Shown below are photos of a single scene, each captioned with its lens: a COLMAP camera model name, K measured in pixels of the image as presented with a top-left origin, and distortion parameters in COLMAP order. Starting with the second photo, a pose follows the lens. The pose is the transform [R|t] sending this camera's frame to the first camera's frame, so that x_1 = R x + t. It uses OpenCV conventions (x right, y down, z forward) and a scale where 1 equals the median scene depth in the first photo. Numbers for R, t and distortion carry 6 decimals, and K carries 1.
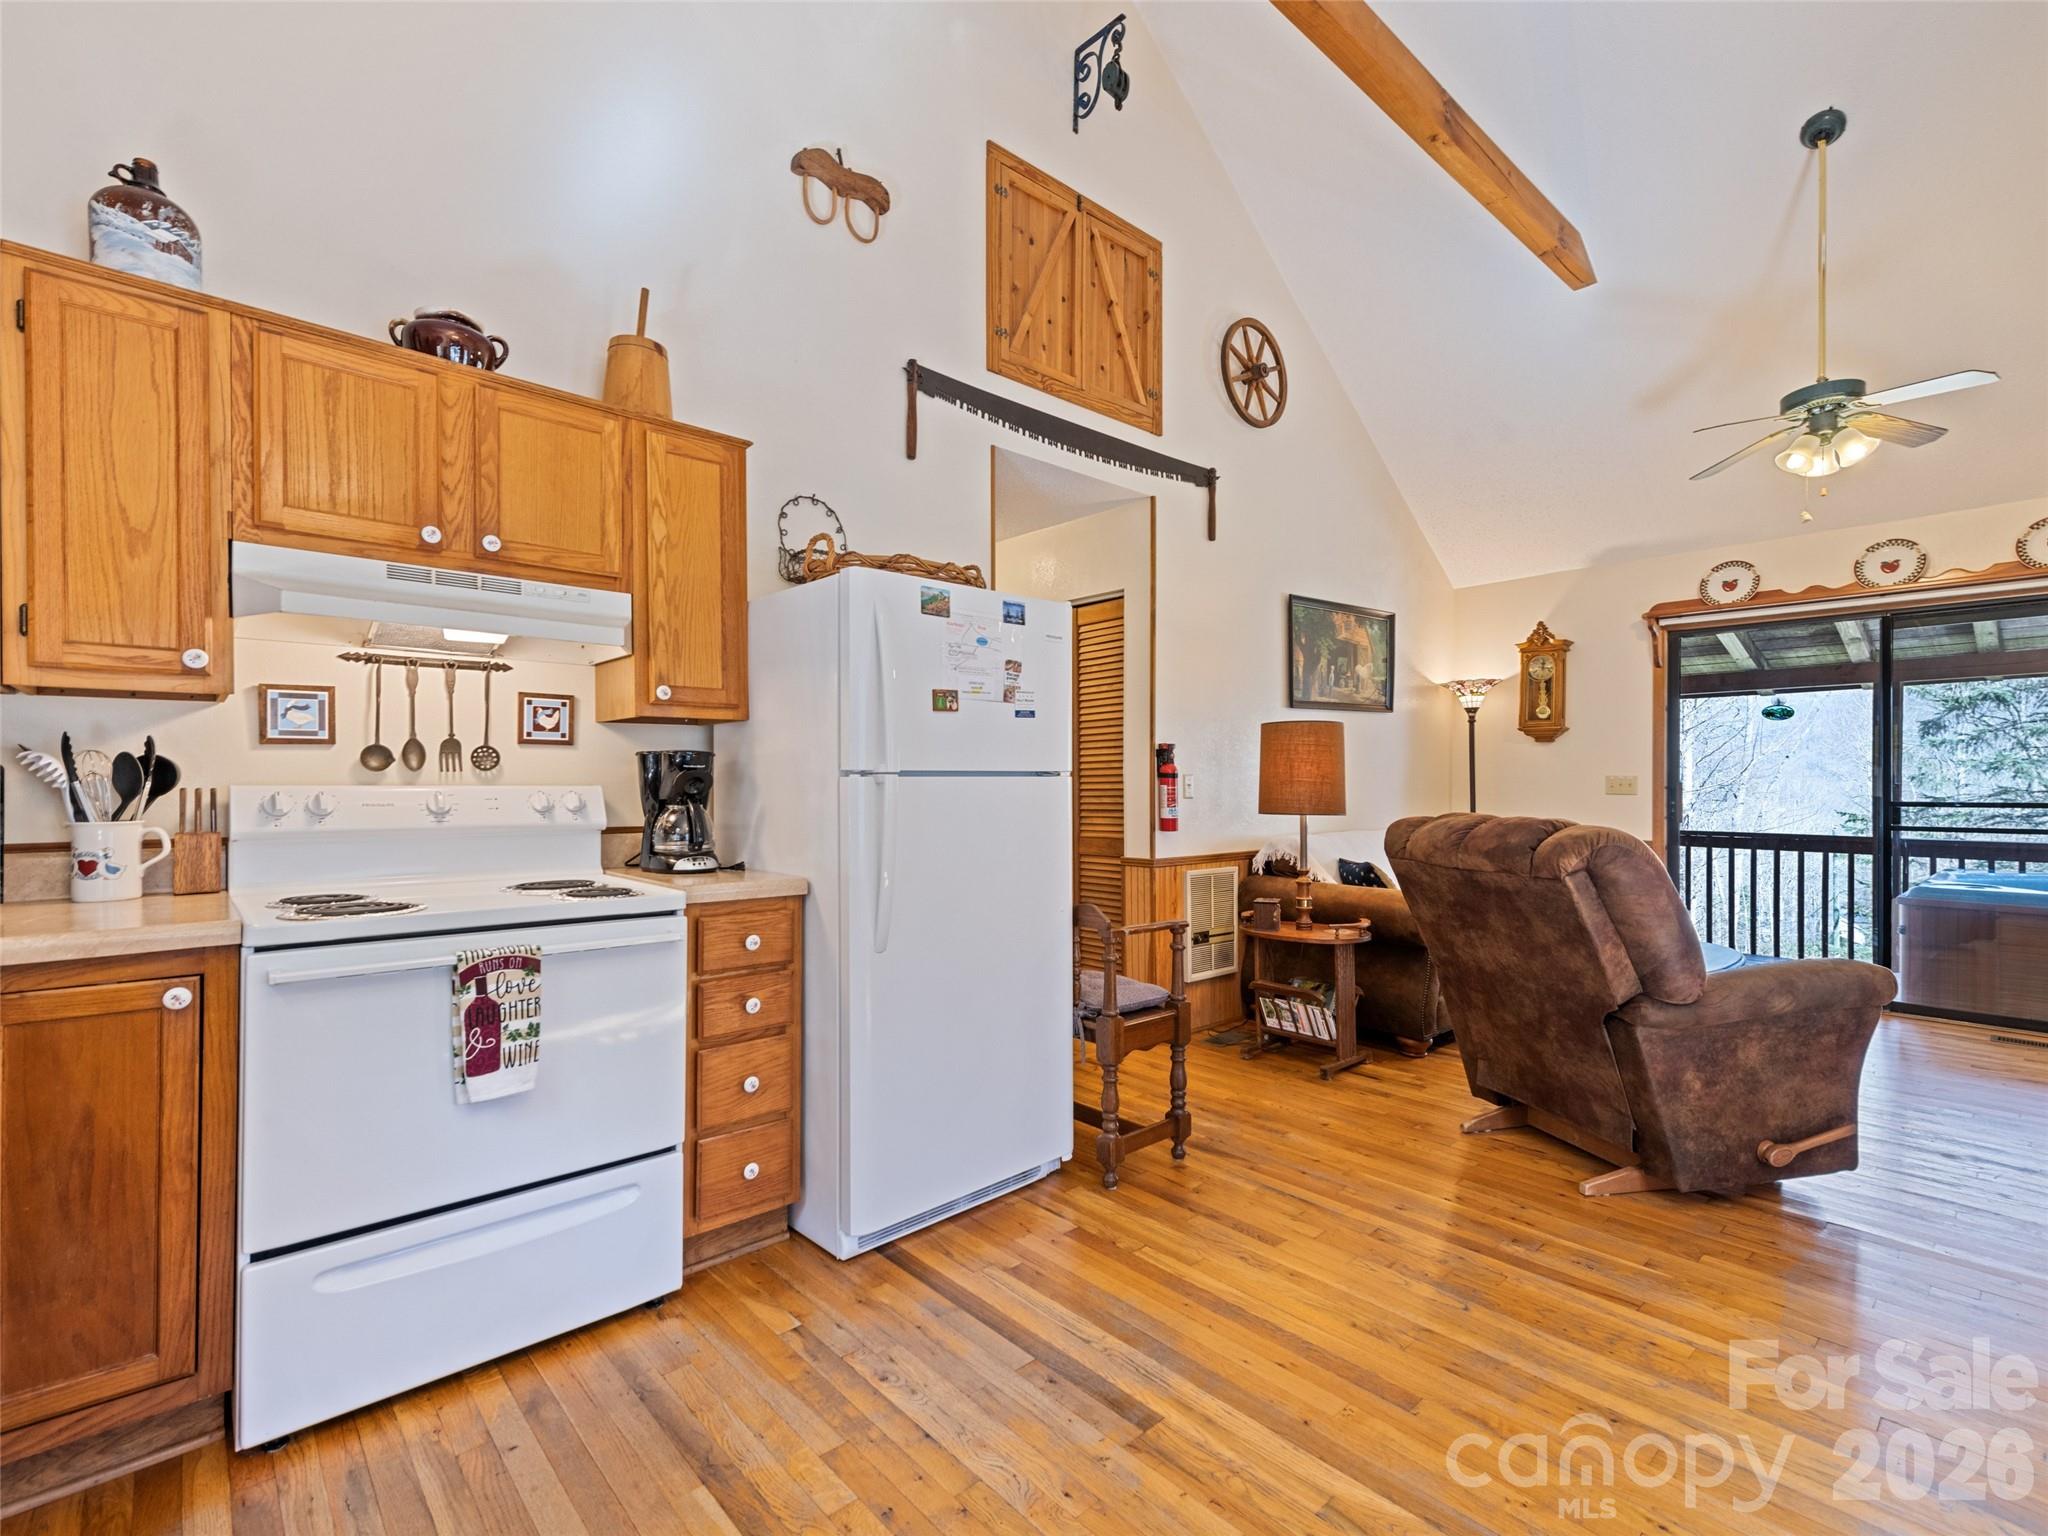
lens RADIAL K [[936.6, 0, 1024.1], [0, 936.6, 783.0], [0, 0, 1]] dist [0.017277, -0.008161]
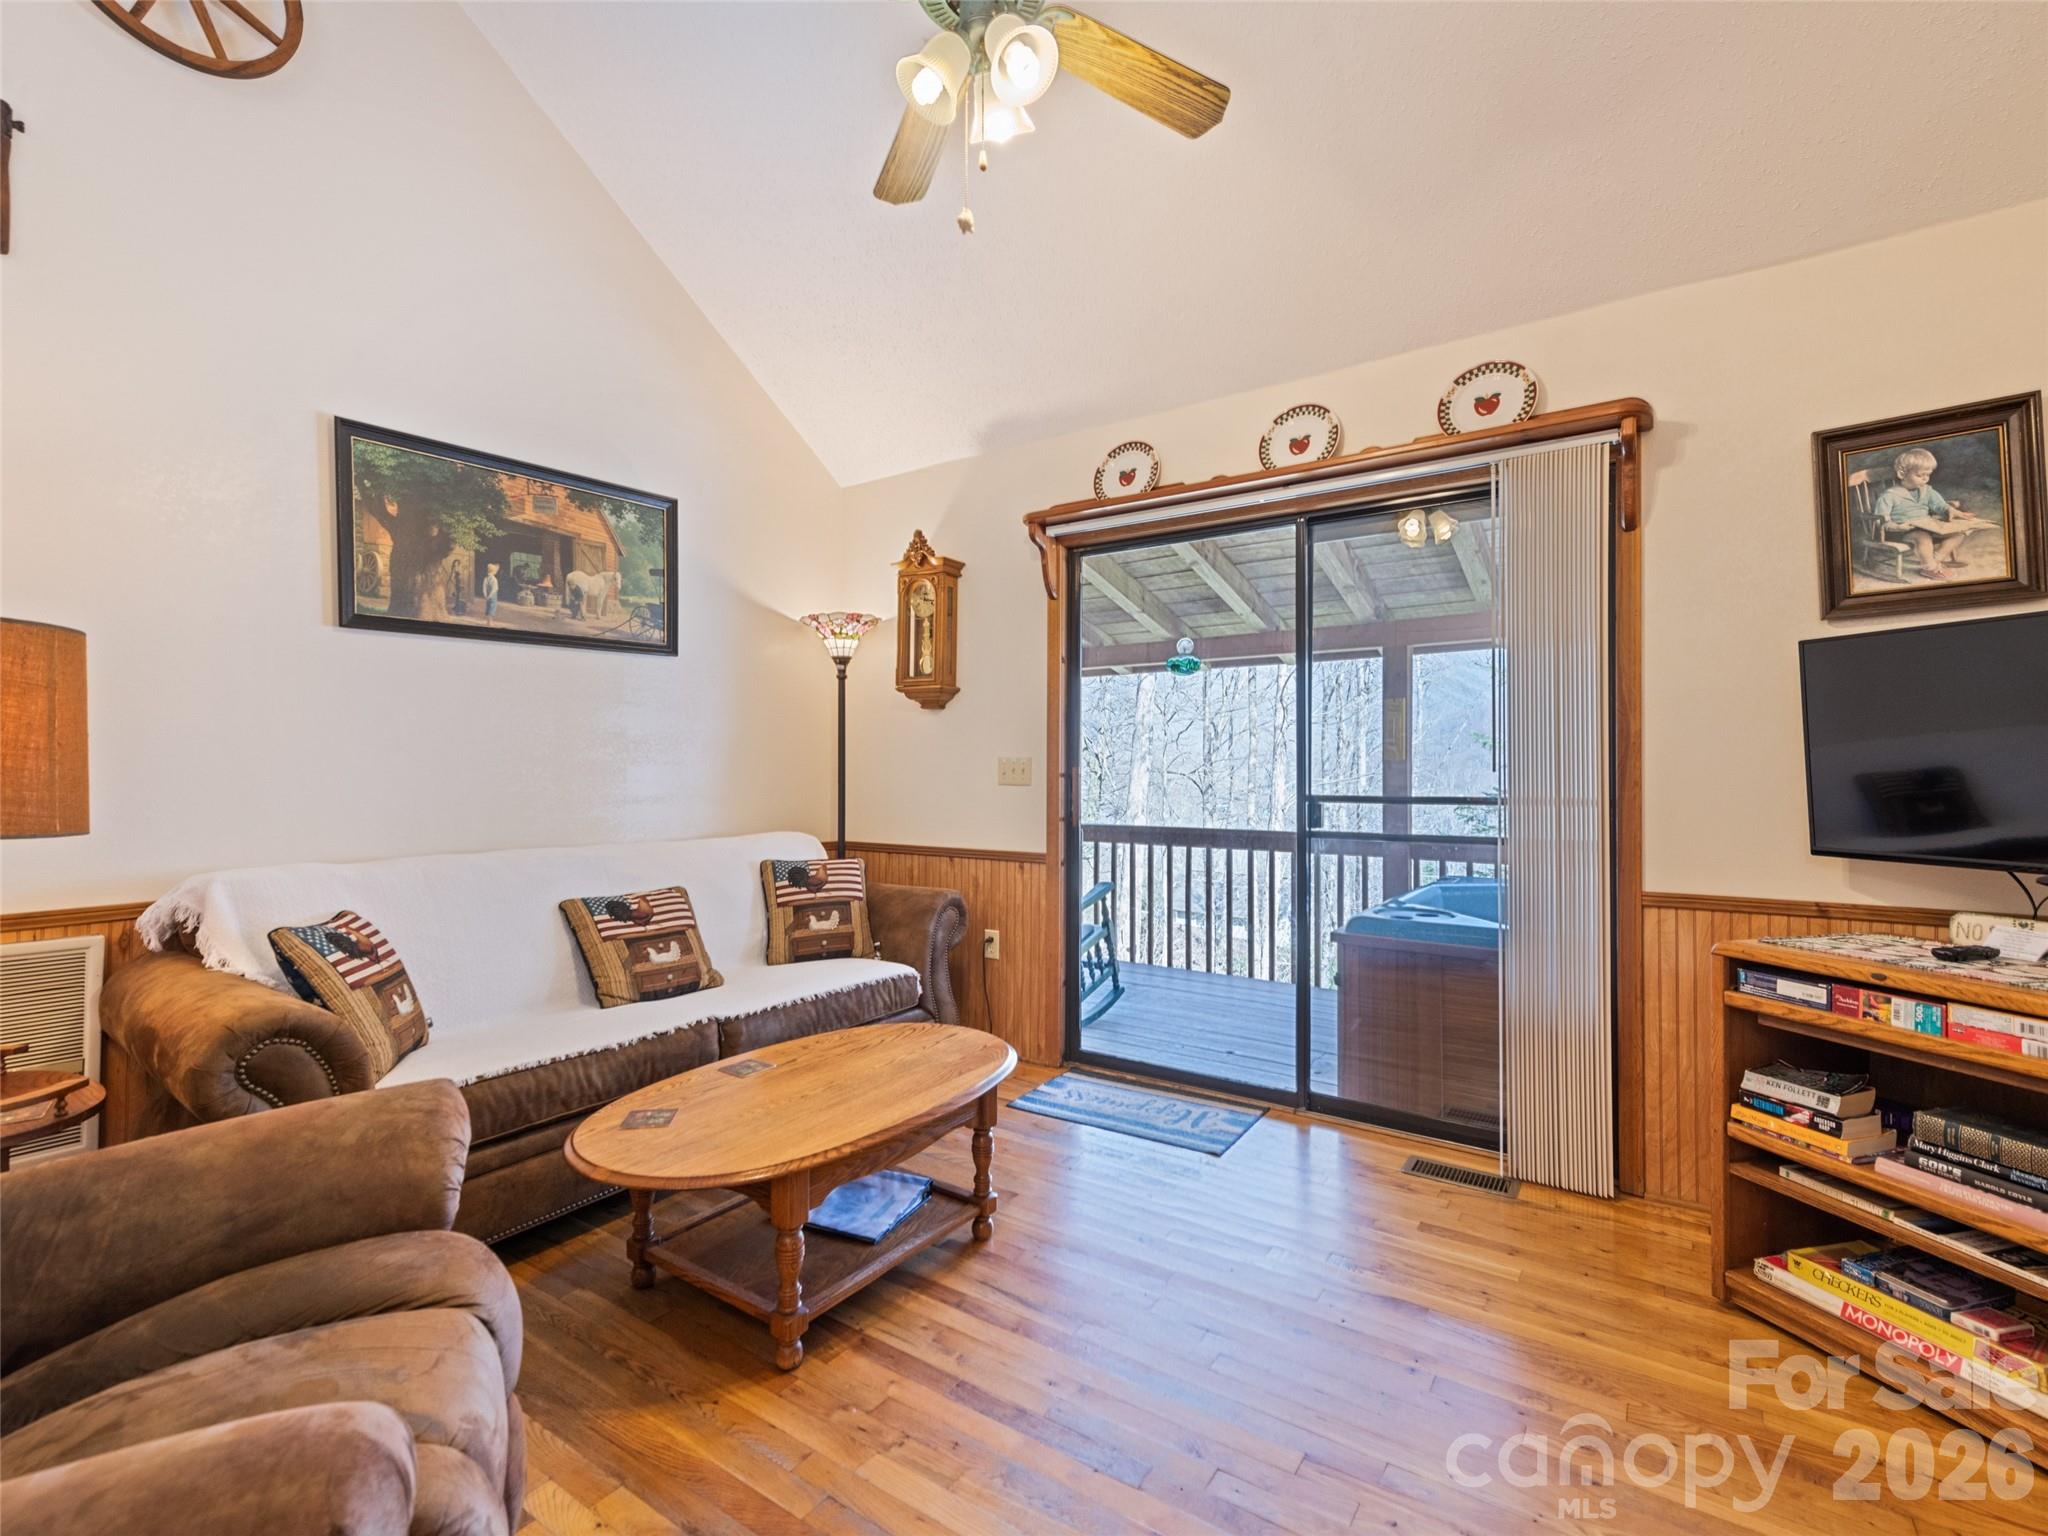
lens RADIAL K [[927.6, 0, 1020.5], [0, 927.6, 759.1], [0, 0, 1]] dist [0.001449, -0.000126]
pose [[0.971731, 0.004674, 0.236044, 1.045384], [-0.001558, 0.999909, -0.013385, 0.005620], [-0.236085, 0.012639, 0.971650, 0.750808]]
